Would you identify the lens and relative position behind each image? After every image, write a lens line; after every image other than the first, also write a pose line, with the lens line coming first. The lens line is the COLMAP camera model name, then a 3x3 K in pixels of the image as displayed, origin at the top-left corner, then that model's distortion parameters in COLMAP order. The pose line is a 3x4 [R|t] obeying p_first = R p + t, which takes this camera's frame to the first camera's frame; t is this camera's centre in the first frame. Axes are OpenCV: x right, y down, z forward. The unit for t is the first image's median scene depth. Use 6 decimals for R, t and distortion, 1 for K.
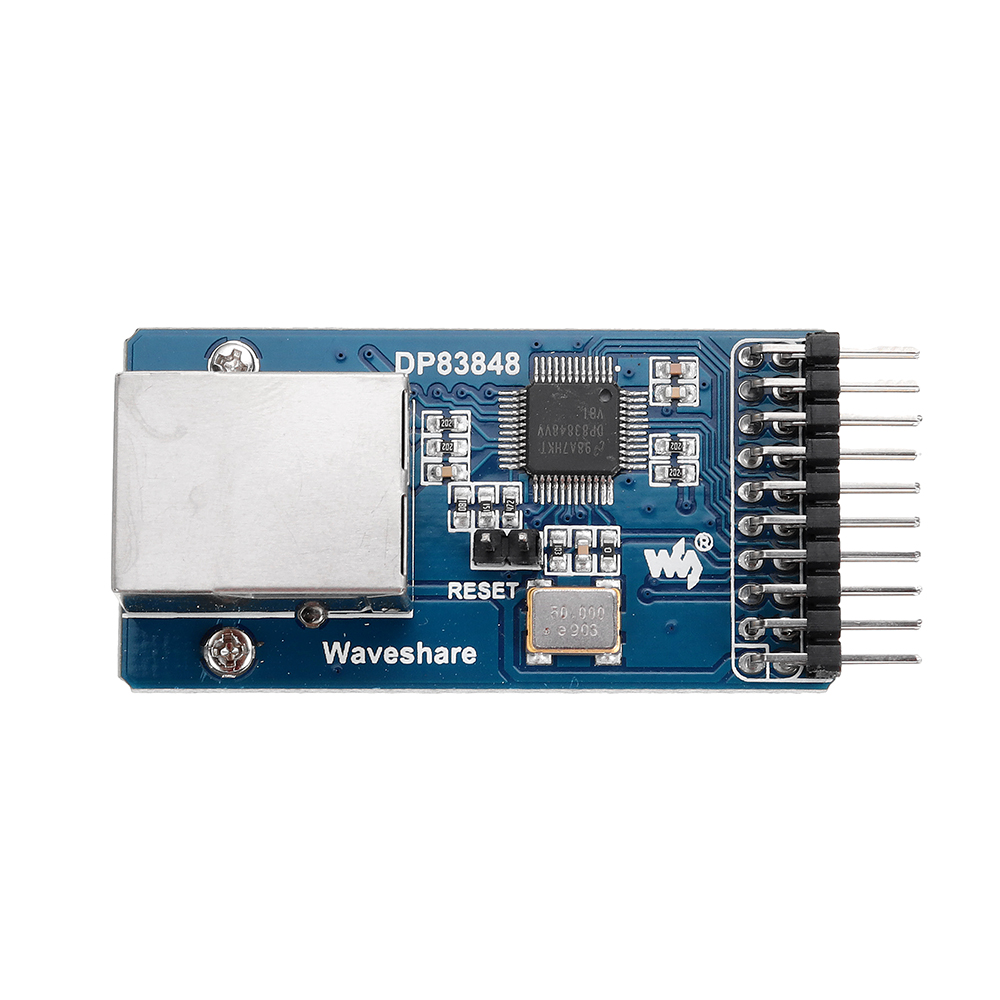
lens RADIAL K [[5226.4, 0, 500.0], [0, 5226.4, 500.0], [0, 0, 1]] dist [0.272906, -3.485336]
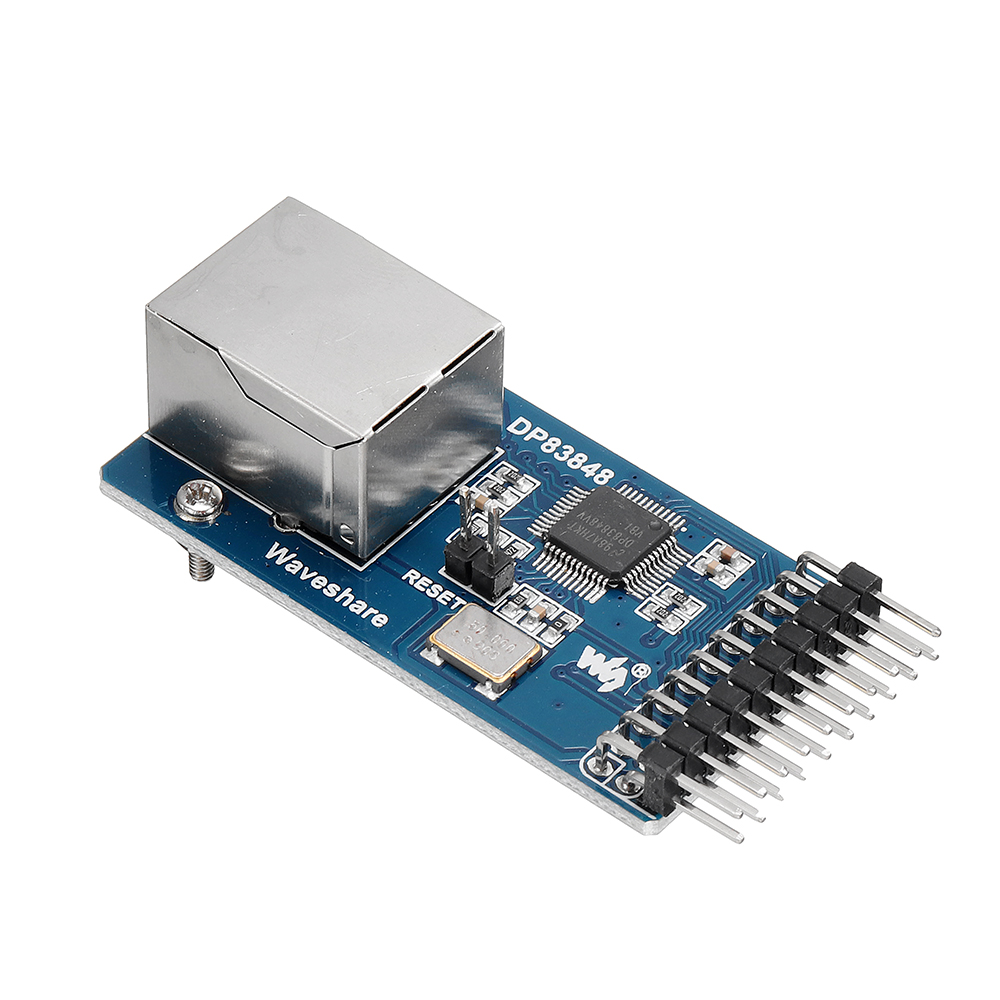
lens RADIAL K [[5226.4, 0, 500.0], [0, 5226.4, 500.0], [0, 0, 1]] dist [0.272906, -3.485336]
pose [[0.771327, 0.476767, -0.421601, 0.411087], [-0.633853, 0.635122, -0.441419, 0.430900], [0.057314, 0.607712, 0.792087, 0.214110]]
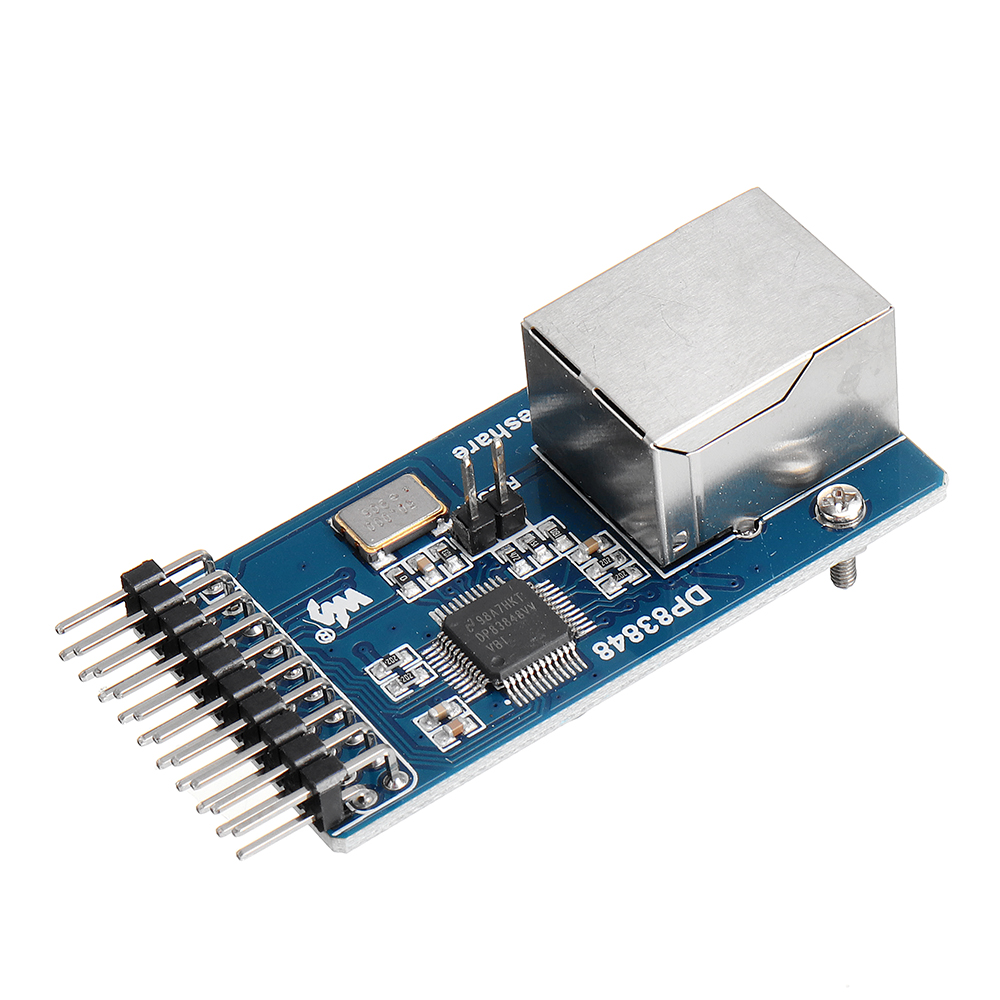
lens RADIAL K [[5226.4, 0, 500.0], [0, 5226.4, 500.0], [0, 0, 1]] dist [0.272906, -3.485336]
pose [[-0.812835, 0.476926, -0.334425, 0.316119], [-0.555827, -0.463332, 0.690203, -0.646641], [0.174226, 0.746903, 0.641701, 0.384065]]
